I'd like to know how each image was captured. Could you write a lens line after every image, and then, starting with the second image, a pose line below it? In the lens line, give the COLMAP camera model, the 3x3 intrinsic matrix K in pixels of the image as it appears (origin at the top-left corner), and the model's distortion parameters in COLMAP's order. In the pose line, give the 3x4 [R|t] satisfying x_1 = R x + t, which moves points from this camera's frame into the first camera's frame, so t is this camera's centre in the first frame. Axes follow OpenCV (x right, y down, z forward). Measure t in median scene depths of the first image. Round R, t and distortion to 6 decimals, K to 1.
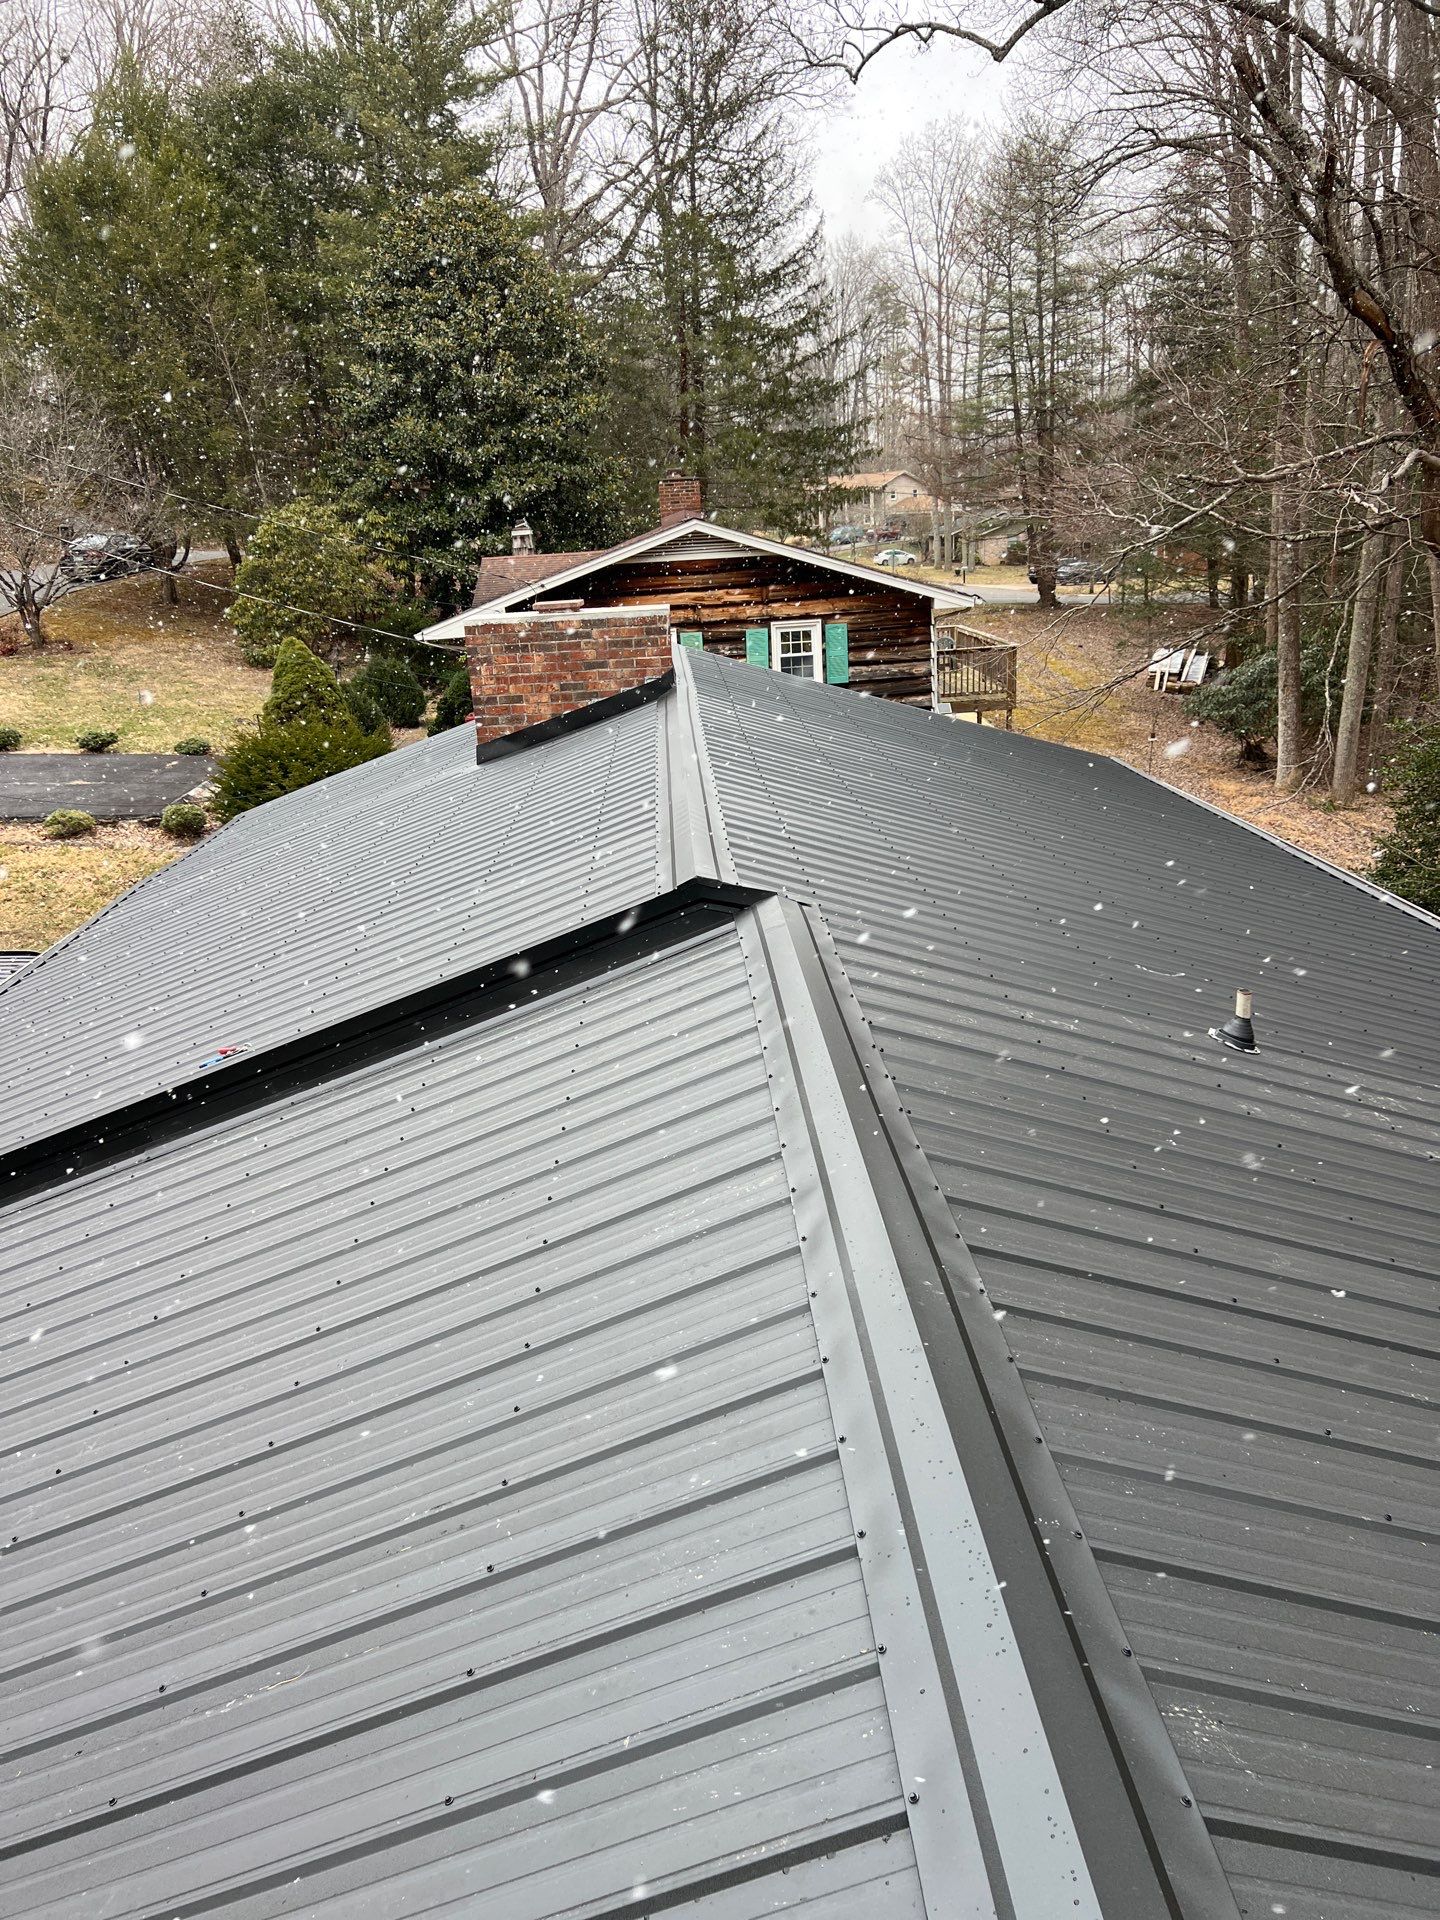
lens RADIAL K [[1398.8, 0, 720.0], [0, 1398.8, 960.0], [0, 0, 1]] dist [0.038696, -0.002317]
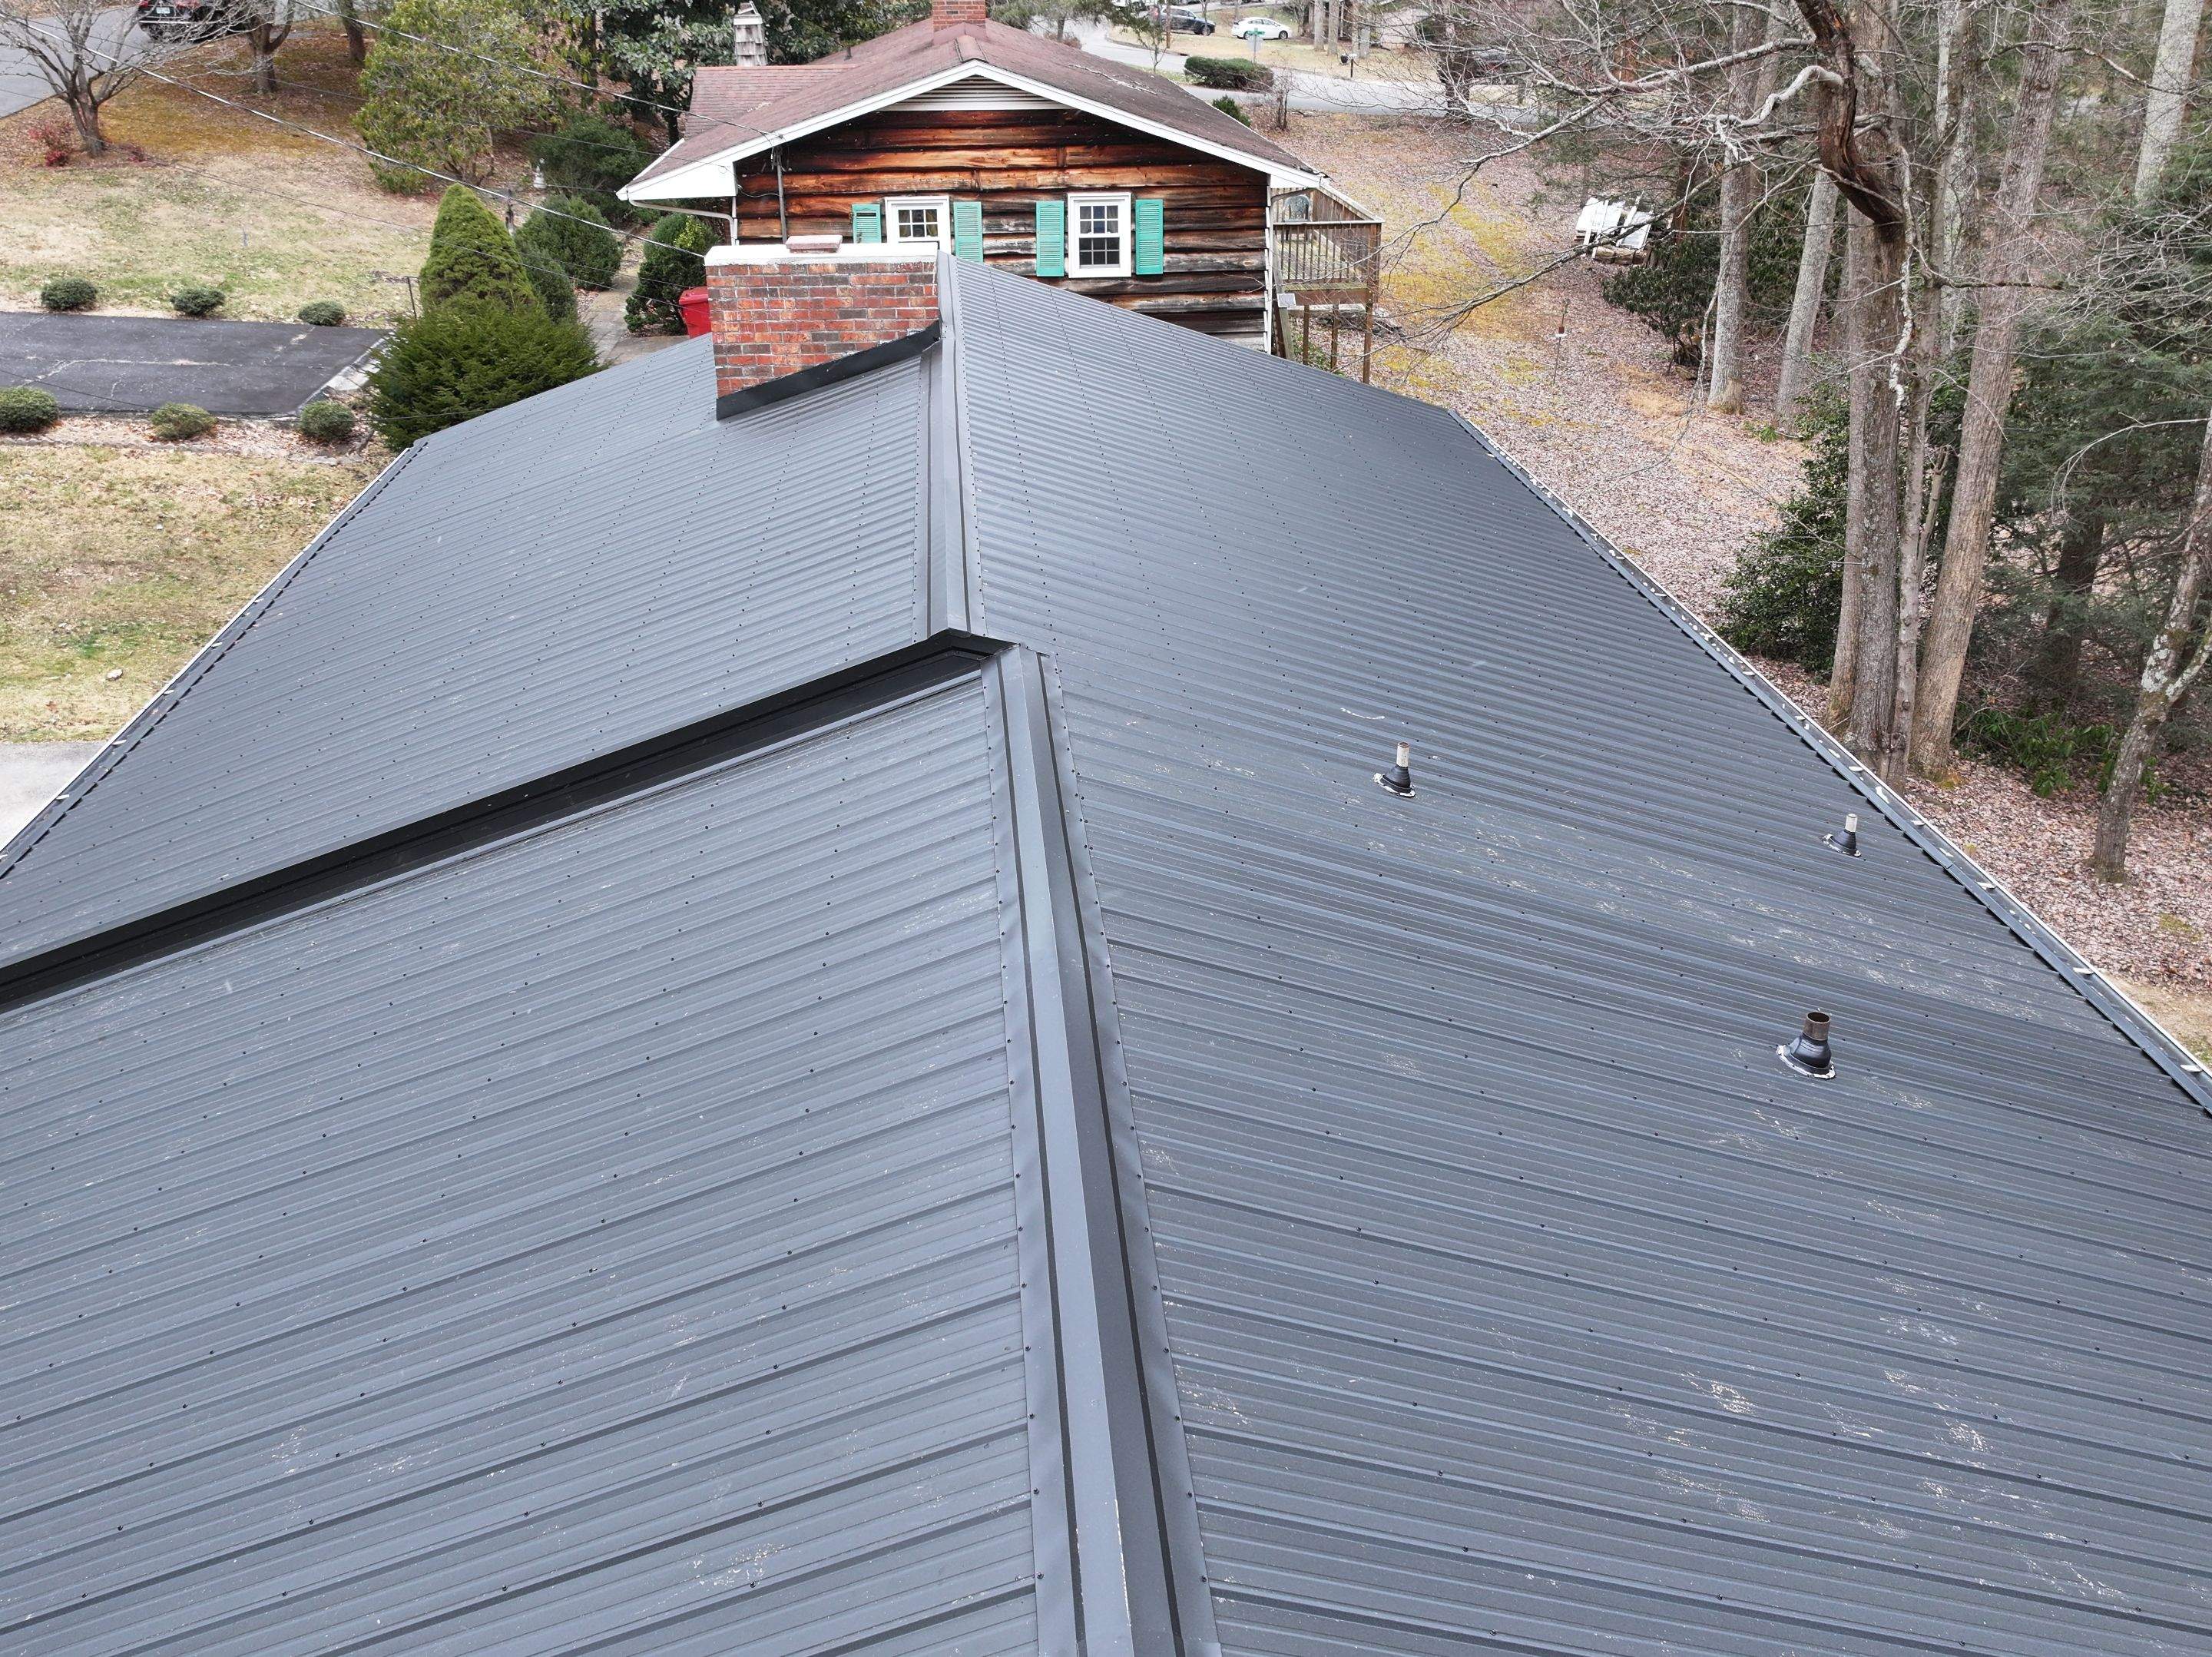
lens RADIAL K [[1890.9, 0, 1106.0], [0, 1890.9, 828.5], [0, 0, 1]] dist [-0.002982, -0.008832]
pose [[0.998062, 0.024889, 0.057034, 0.005629], [-0.031959, 0.991437, 0.126615, -0.019771], [-0.053395, -0.128192, 0.990311, -0.113706]]
